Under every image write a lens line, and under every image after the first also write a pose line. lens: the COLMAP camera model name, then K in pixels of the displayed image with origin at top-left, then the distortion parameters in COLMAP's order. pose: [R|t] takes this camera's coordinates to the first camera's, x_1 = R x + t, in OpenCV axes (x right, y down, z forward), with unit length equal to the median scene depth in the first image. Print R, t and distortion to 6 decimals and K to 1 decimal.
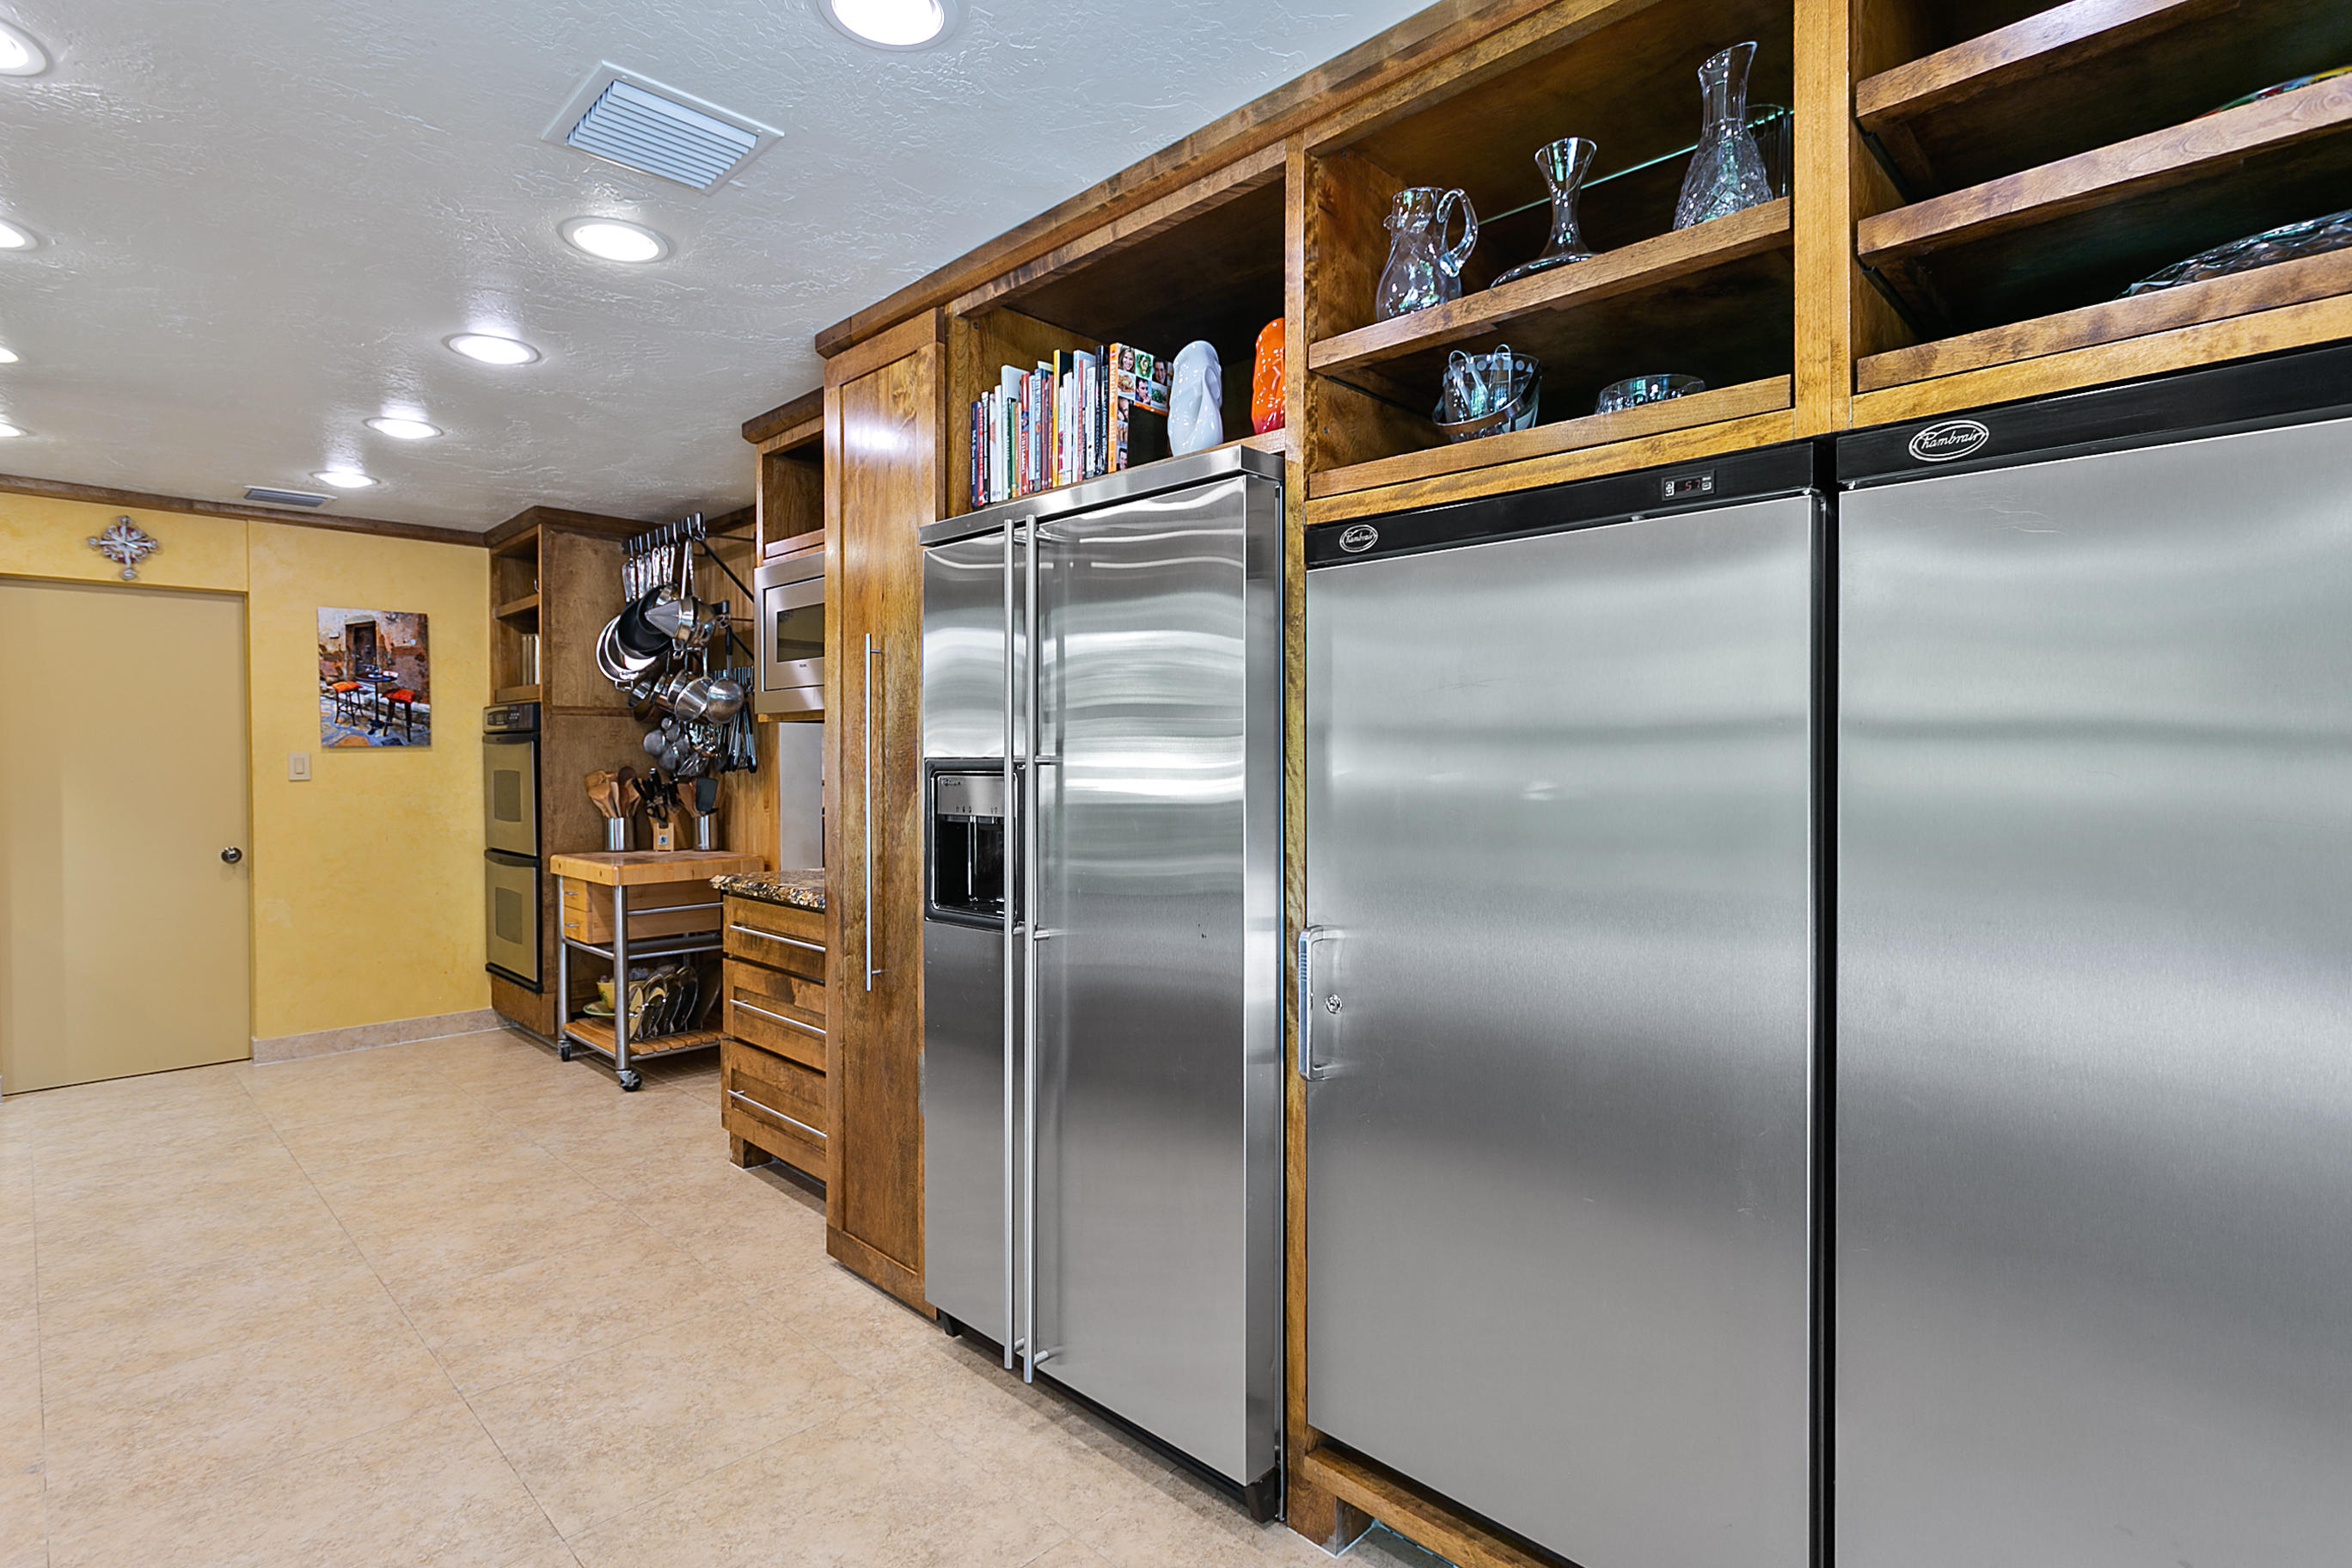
lens RADIAL K [[1132.6, 0, 1166.7], [0, 1132.6, 760.8], [0, 0, 1]] dist [0.000851, -0.000776]
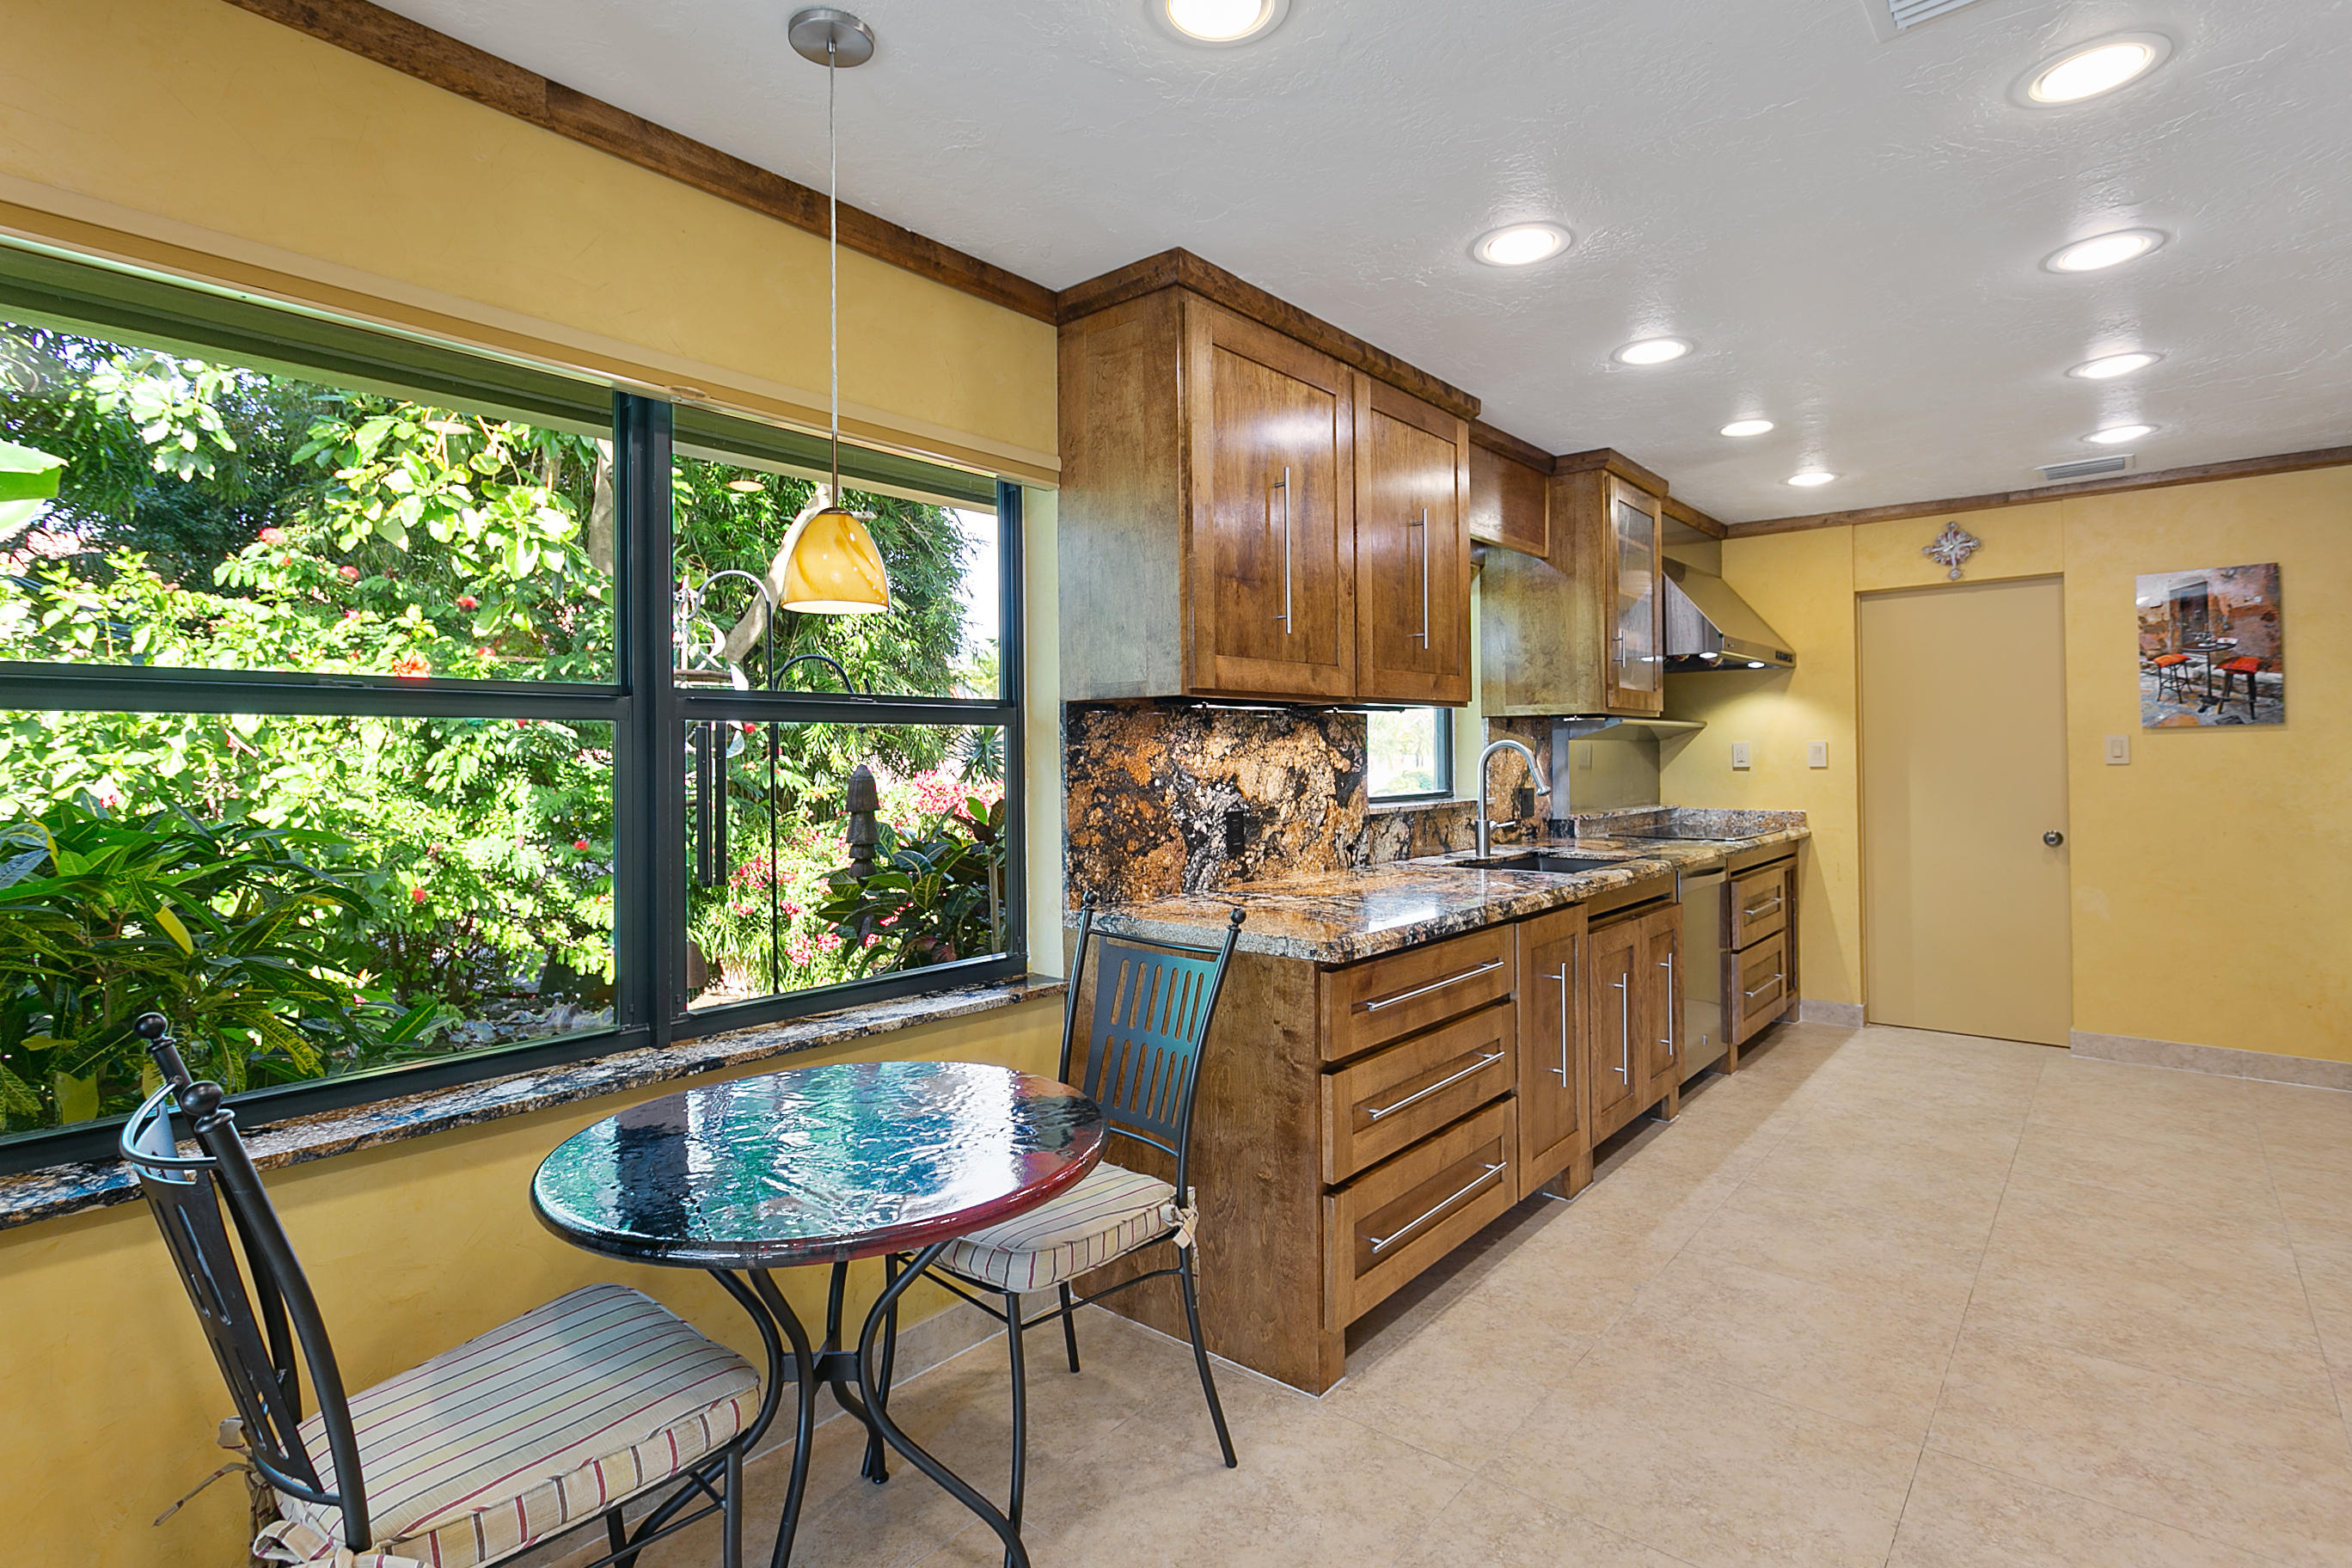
lens RADIAL K [[1132.6, 0, 1166.7], [0, 1132.6, 760.8], [0, 0, 1]] dist [0.000851, -0.000776]
pose [[0.066971, 0.008750, -0.997717, 0.119306], [0.011648, 0.999887, 0.009551, -0.004026], [0.997687, -0.012261, 0.066861, 0.158622]]
